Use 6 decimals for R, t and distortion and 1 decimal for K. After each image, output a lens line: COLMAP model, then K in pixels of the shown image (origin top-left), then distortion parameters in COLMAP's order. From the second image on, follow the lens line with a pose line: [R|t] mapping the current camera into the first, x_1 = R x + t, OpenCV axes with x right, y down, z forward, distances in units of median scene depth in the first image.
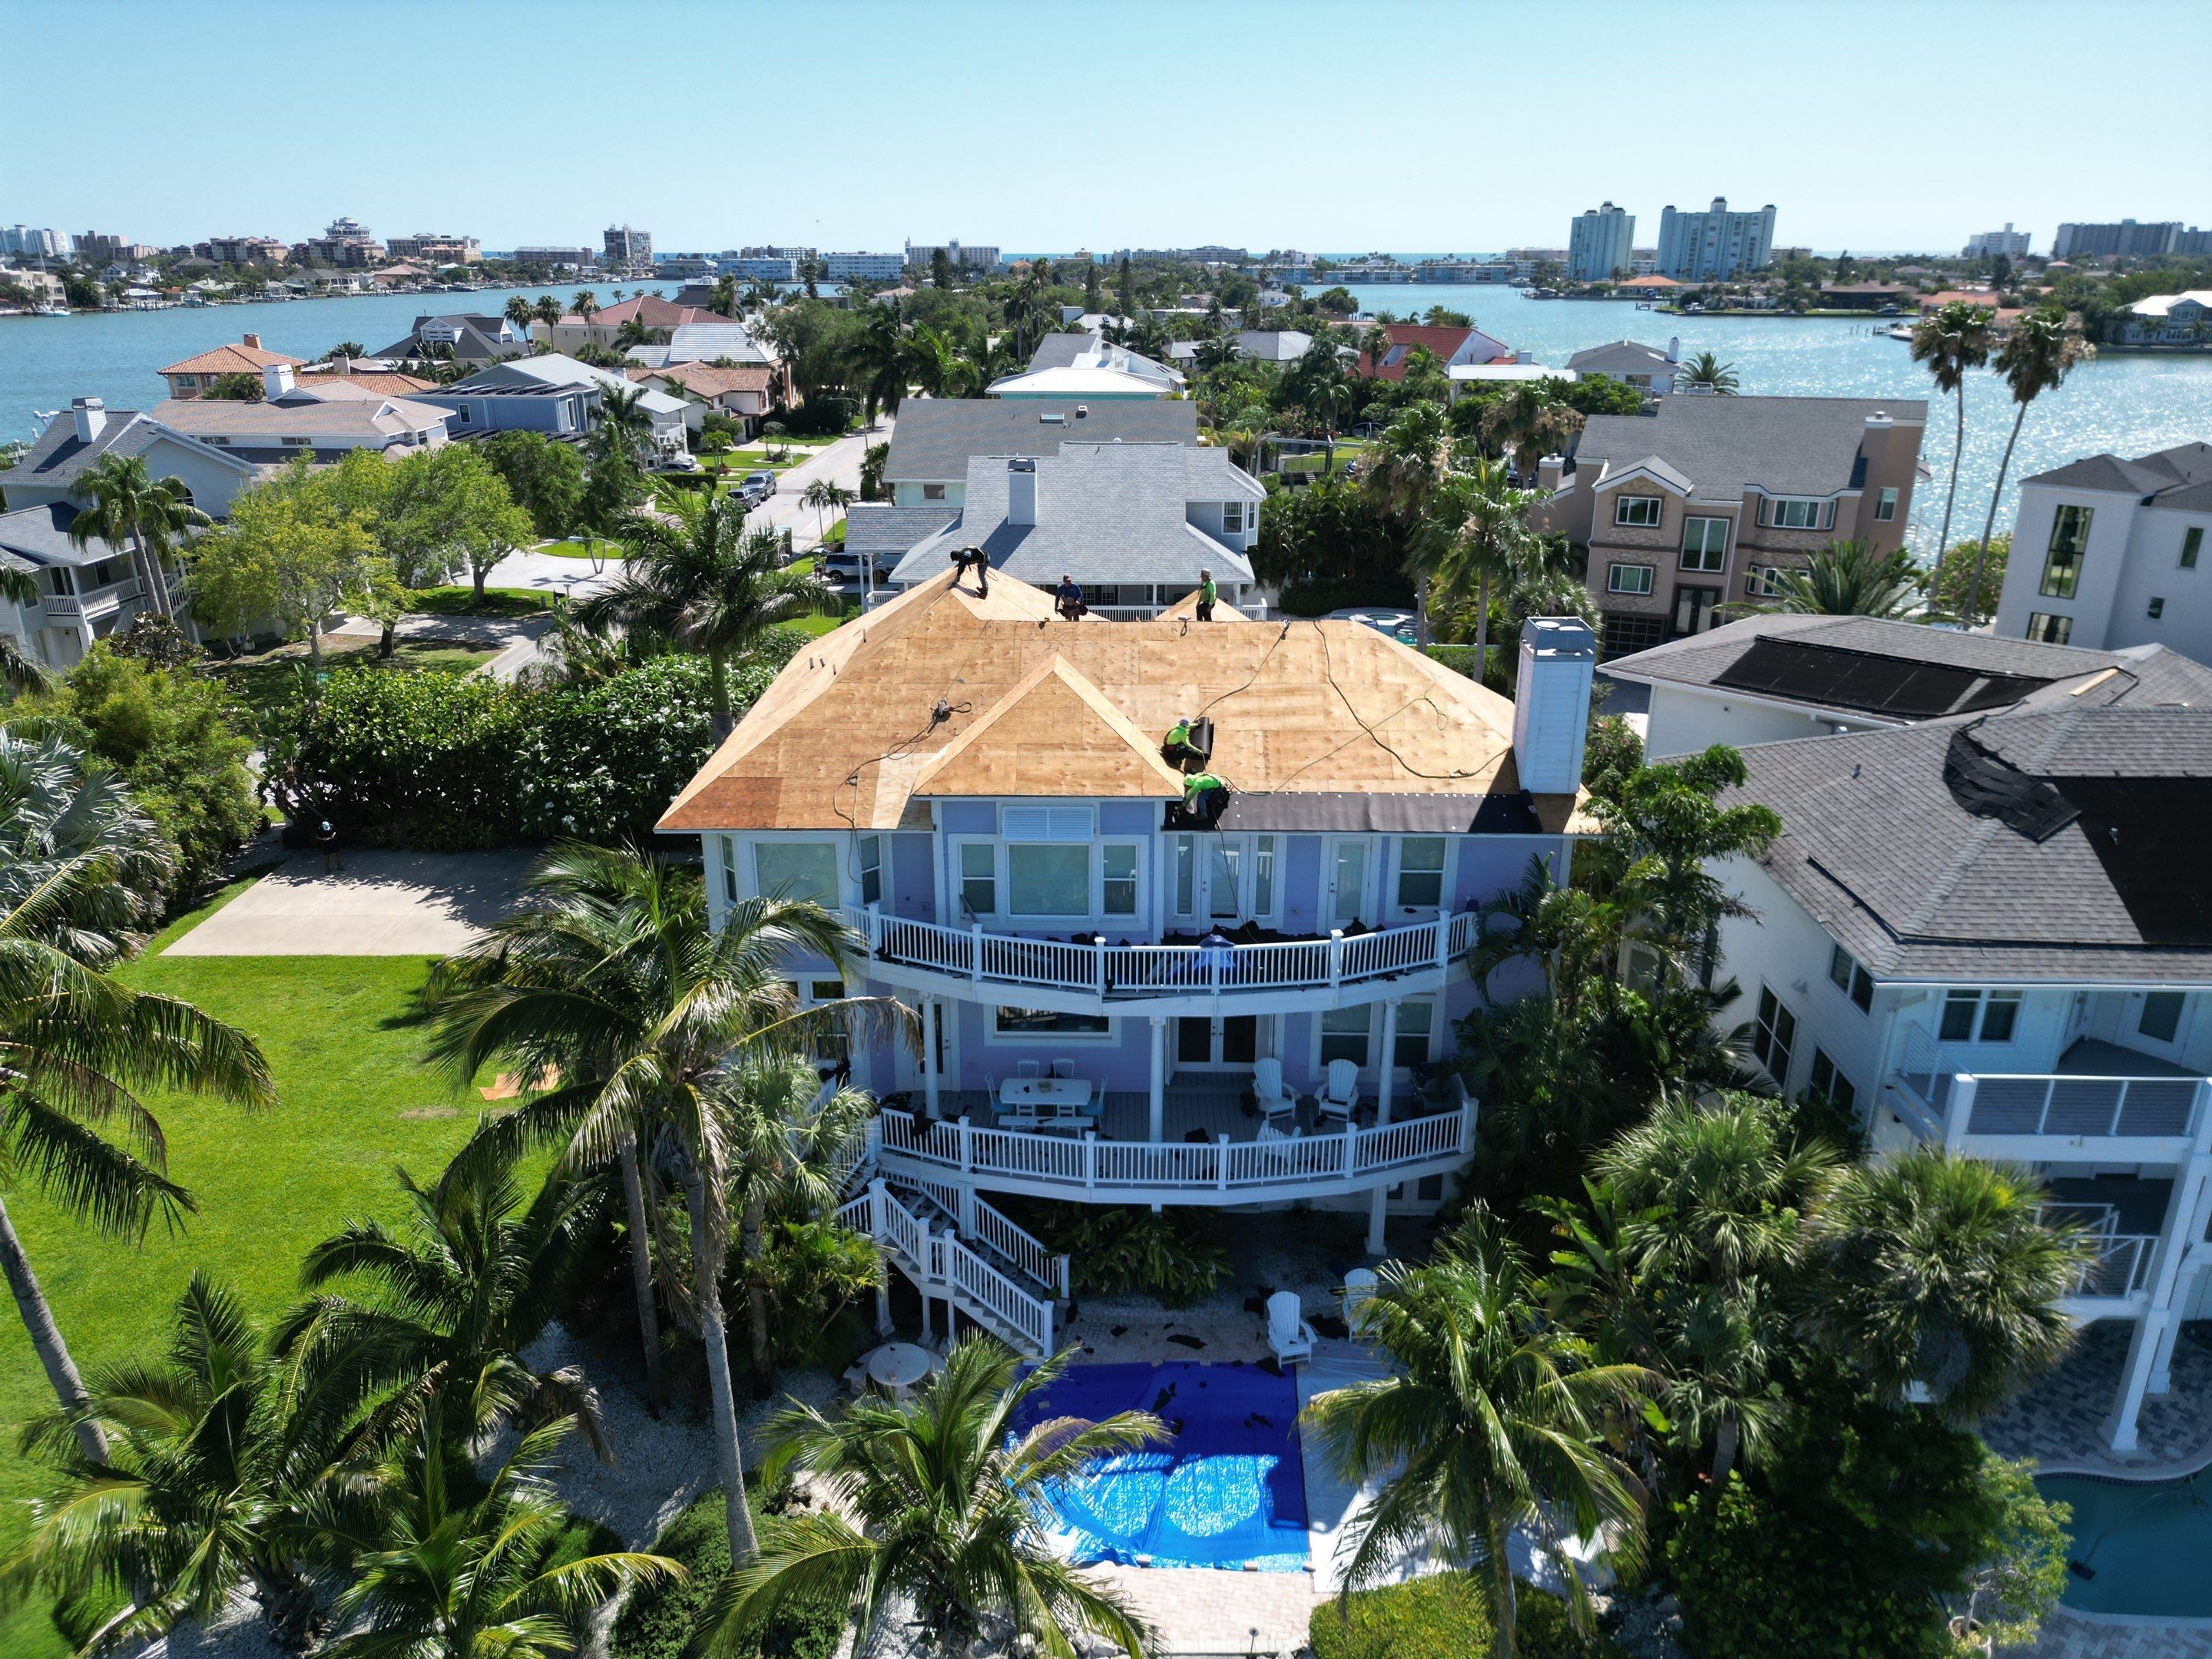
lens RADIAL K [[1558.0, 0, 1097.4], [0, 1558.0, 823.5], [0, 0, 1]] dist [0.050880, -0.044340]
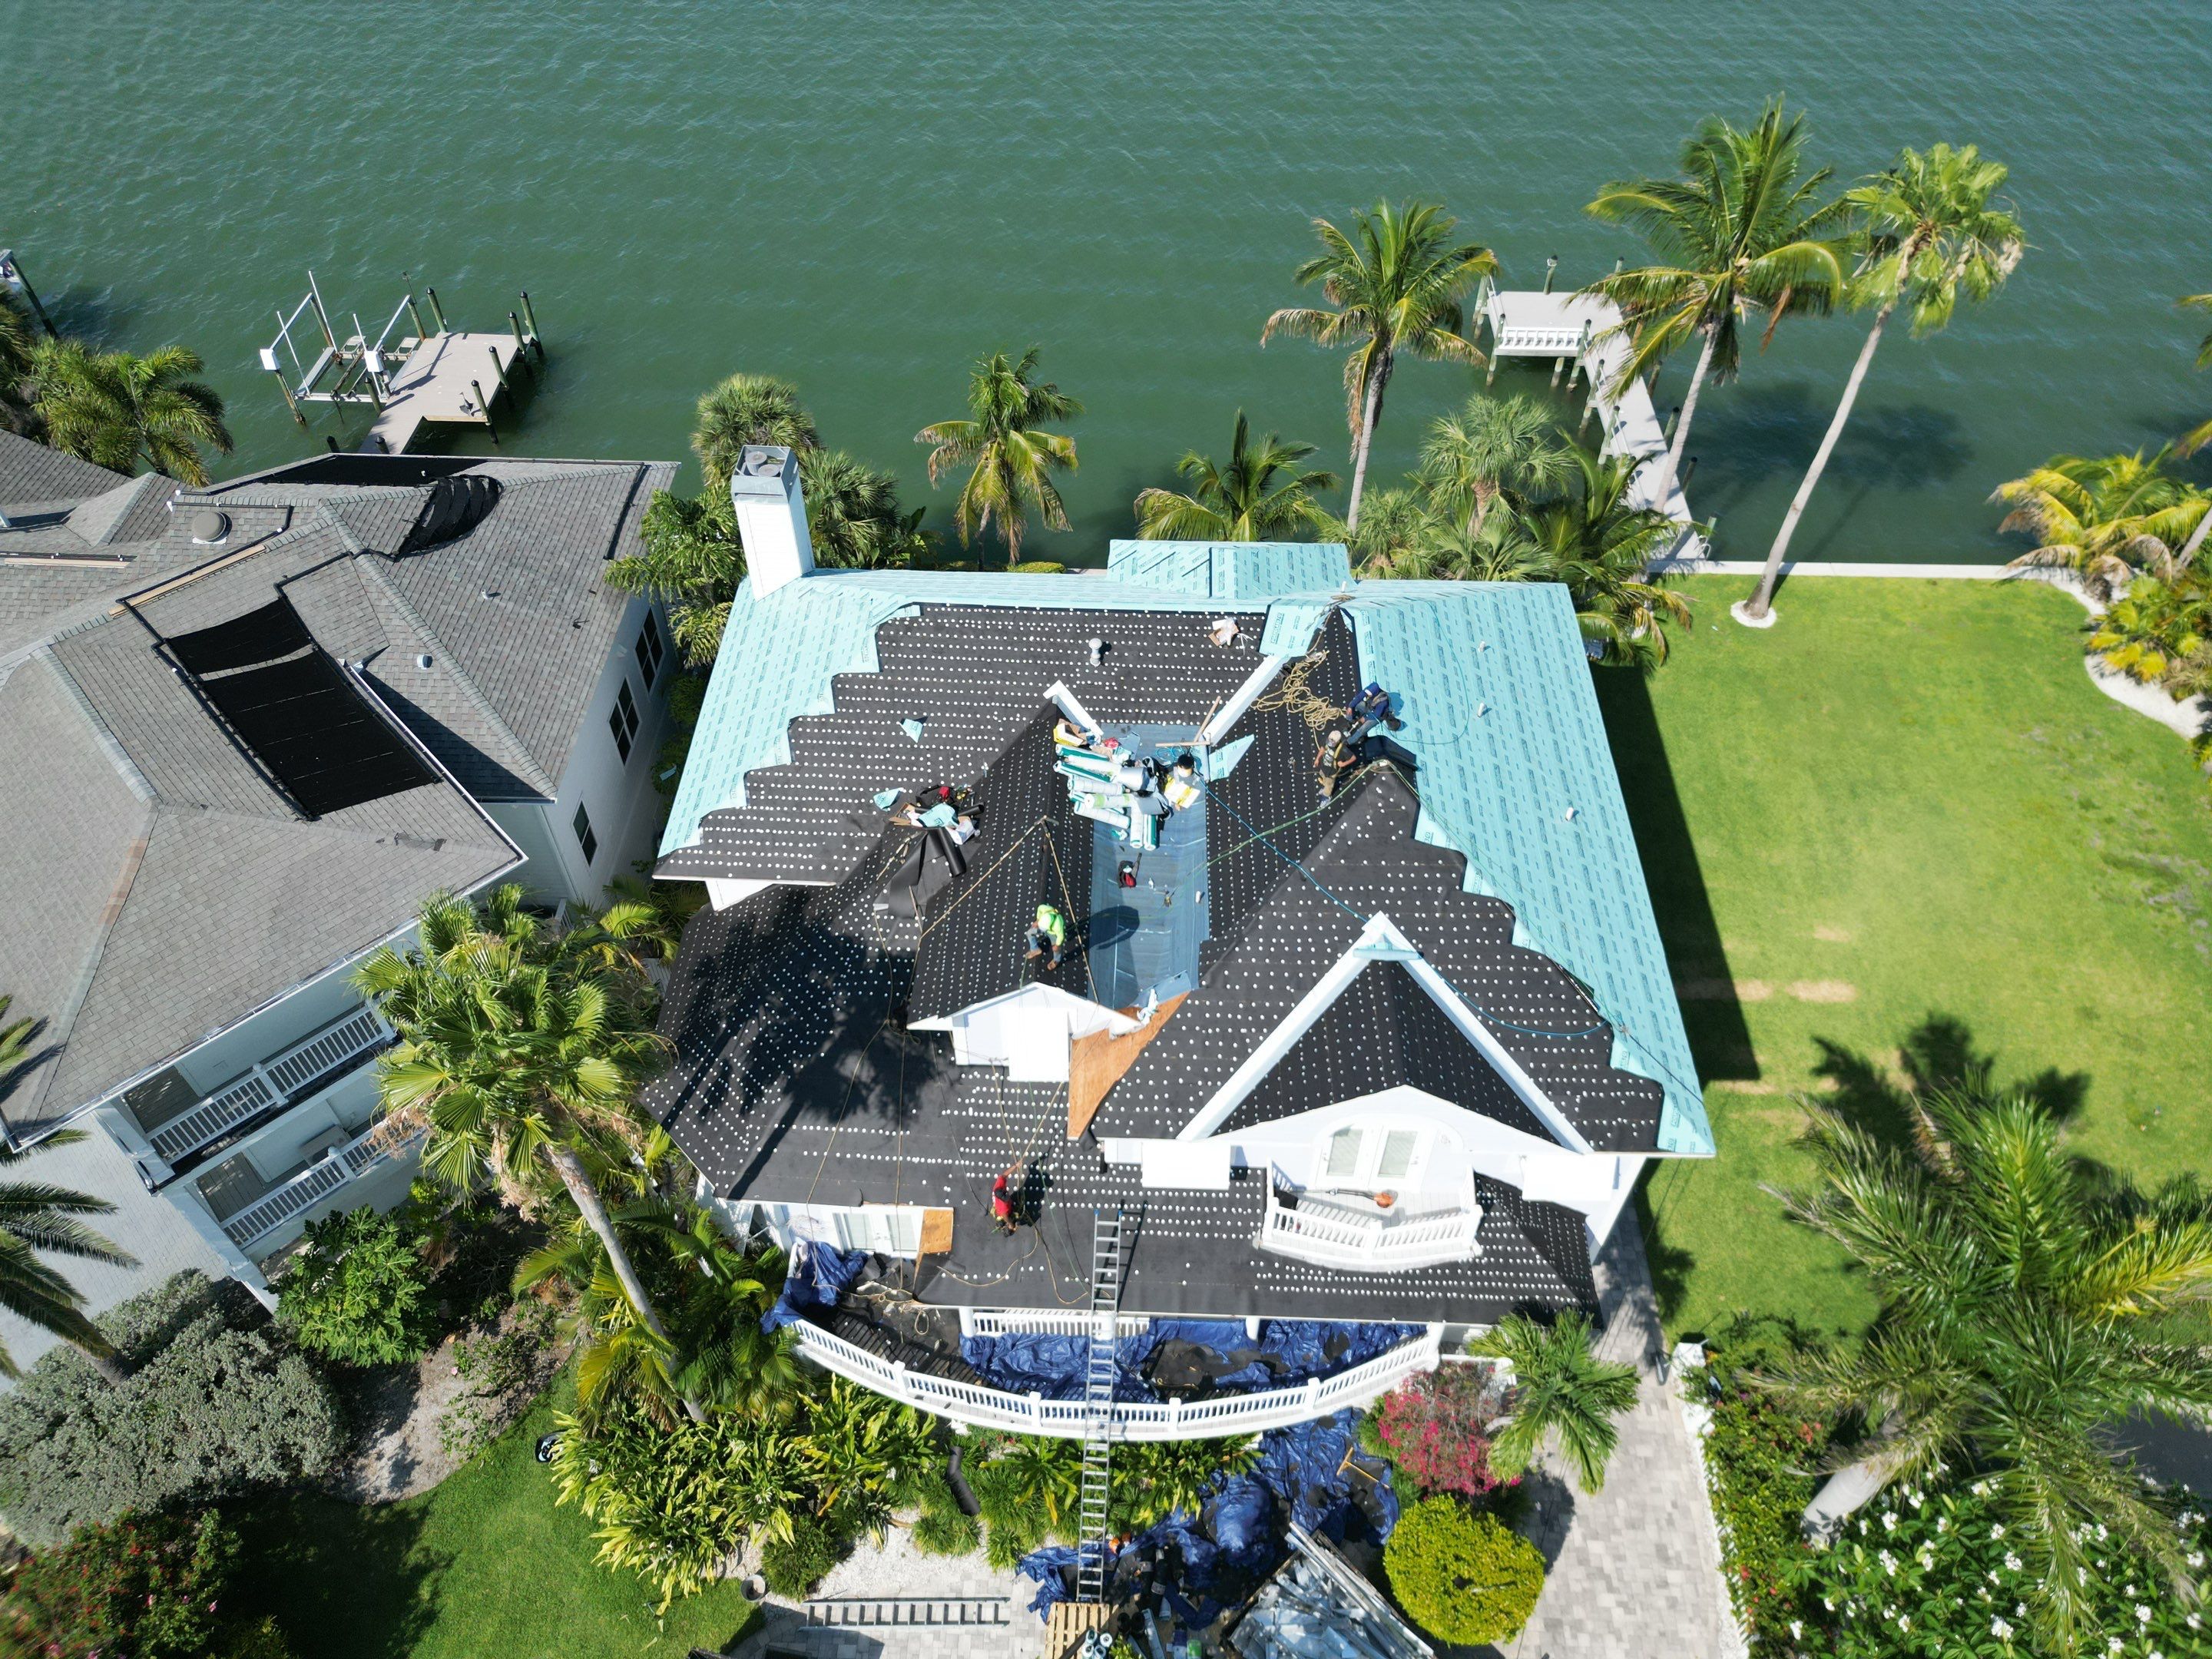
lens RADIAL K [[1558.0, 0, 1098.6], [0, 1558.0, 830.1], [0, 0, 1]] dist [0.050880, -0.044340]
pose [[-0.999873, -0.015521, 0.003737, 0.054526], [-0.002297, 0.371513, 0.928425, -1.008210], [-0.015799, 0.928298, -0.371501, 1.587688]]
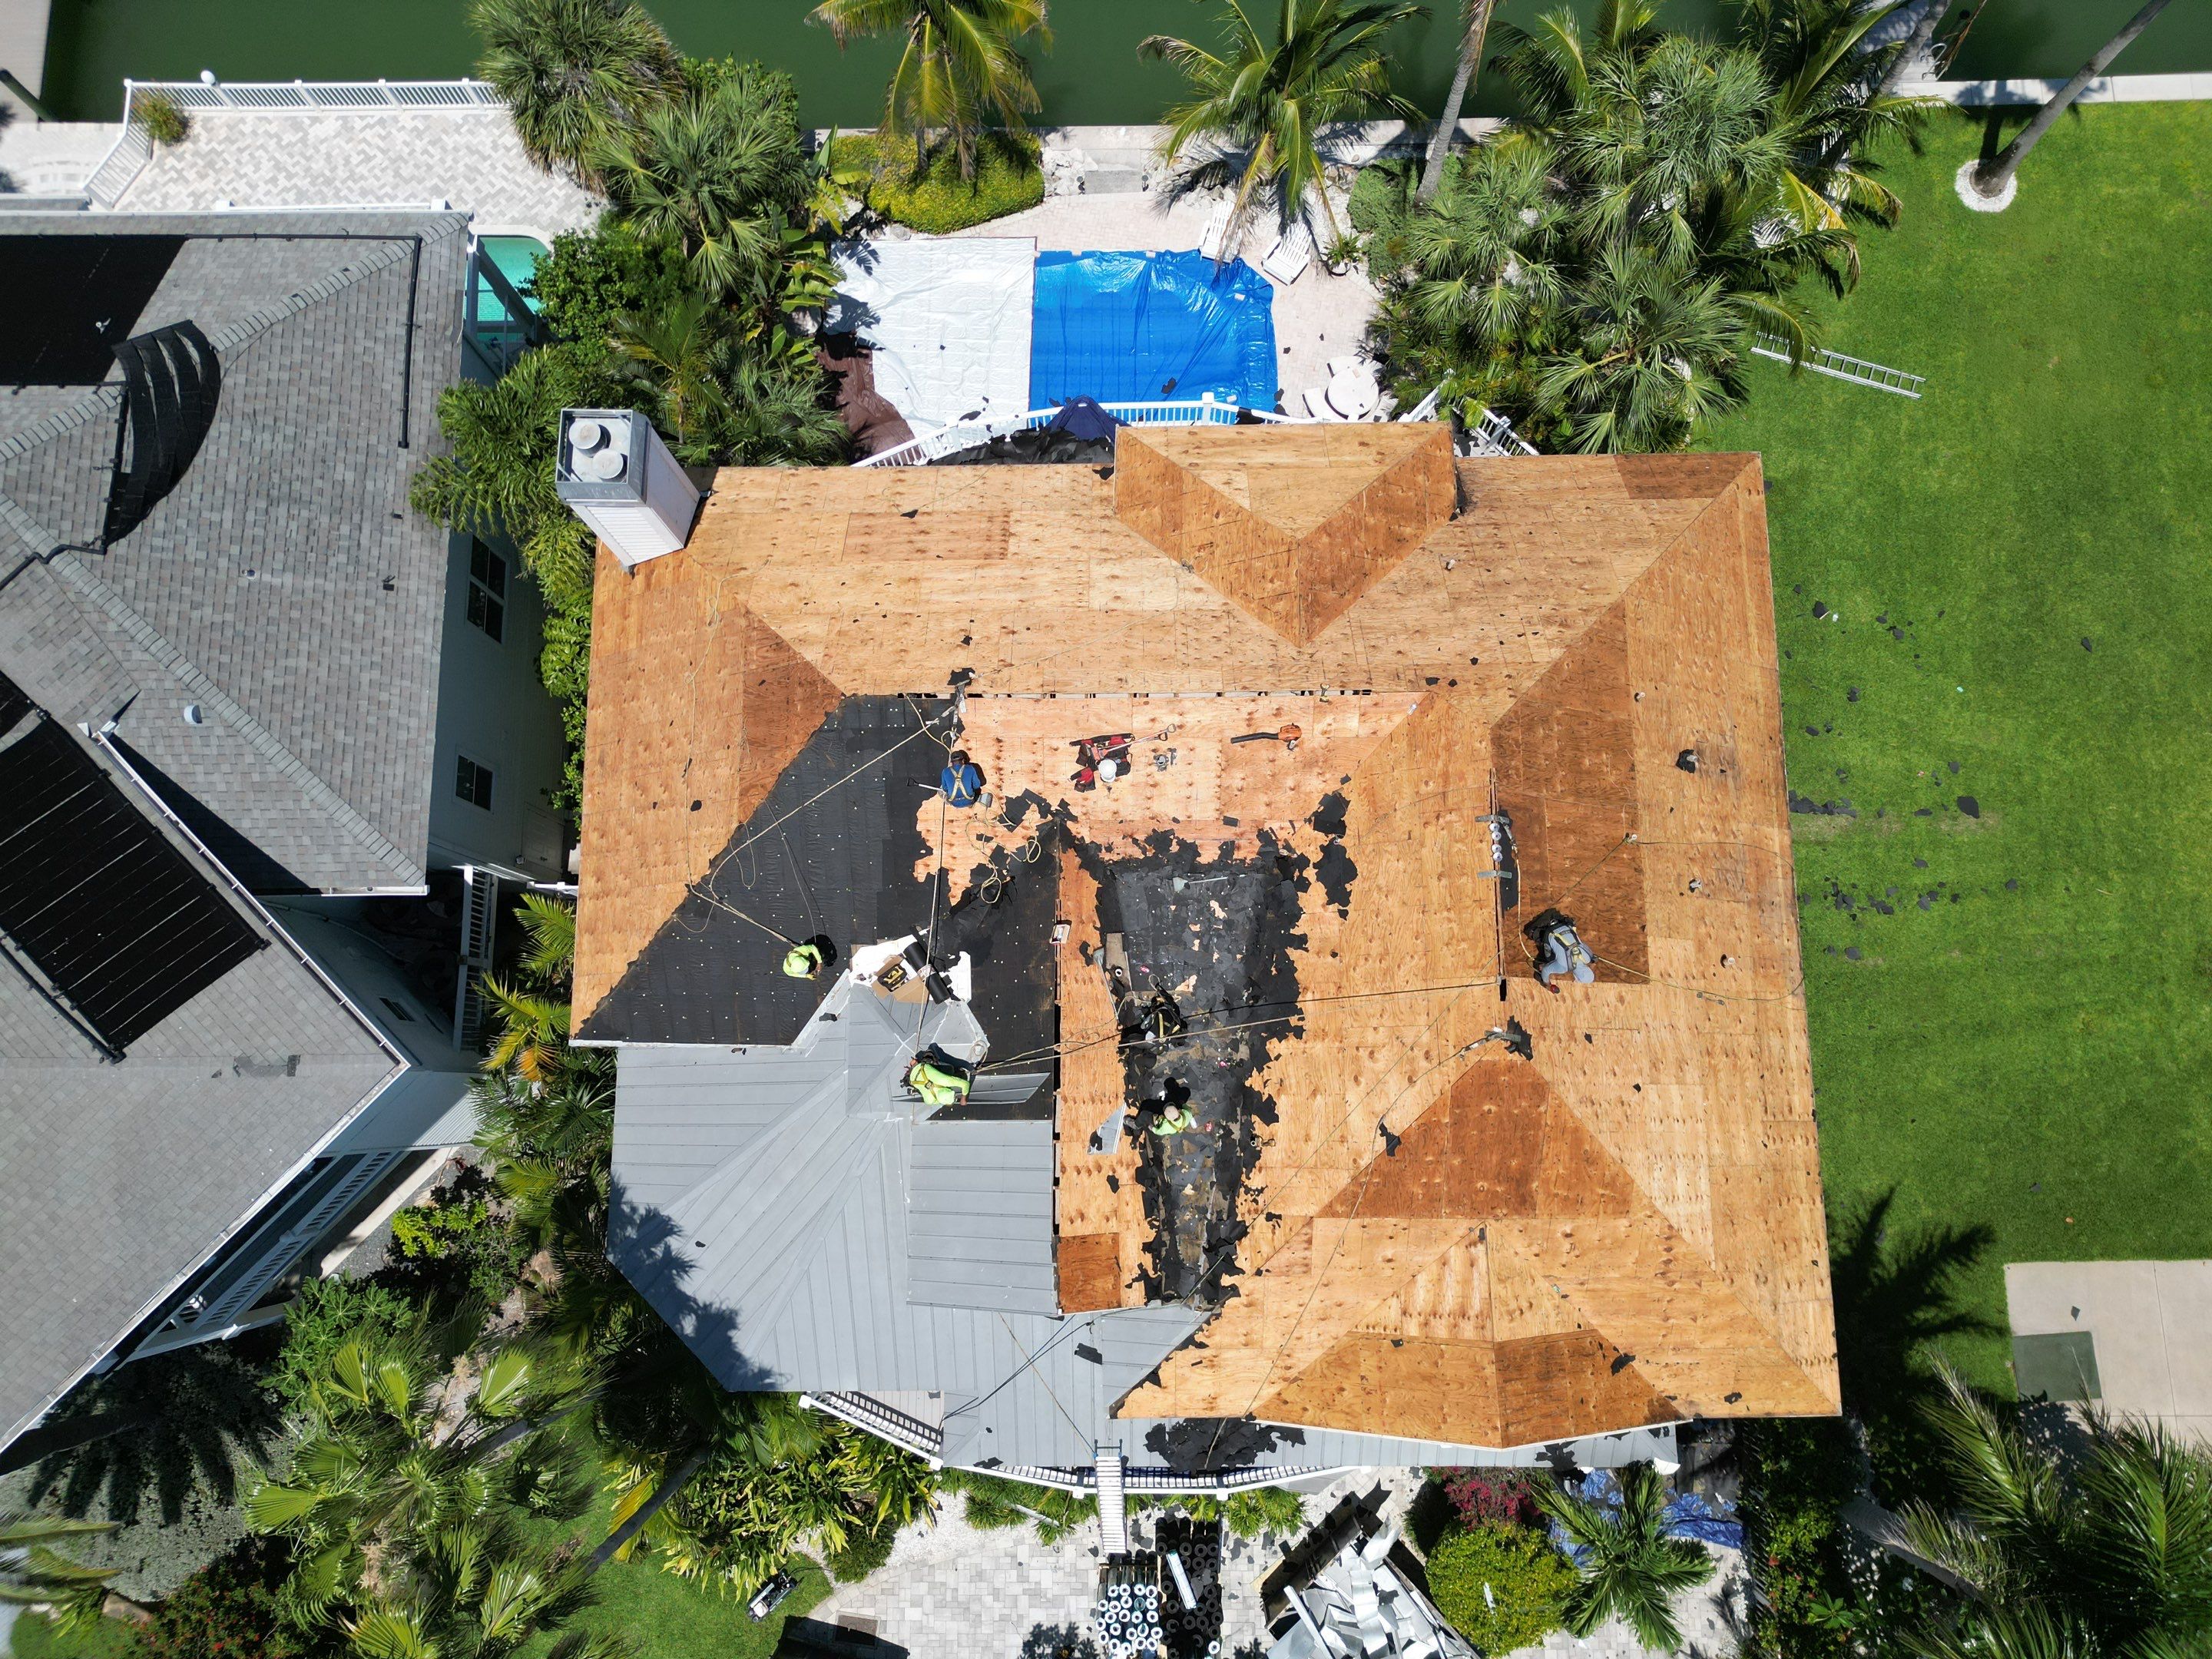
lens RADIAL K [[1558.0, 0, 1103.5], [0, 1558.0, 830.3], [0, 0, 1]] dist [0.050880, -0.044340]
pose [[-0.999562, 0.029010, 0.005904, 0.059723], [0.000603, -0.179417, 0.983773, -0.848281], [0.029599, 0.983345, 0.179321, 1.022974]]
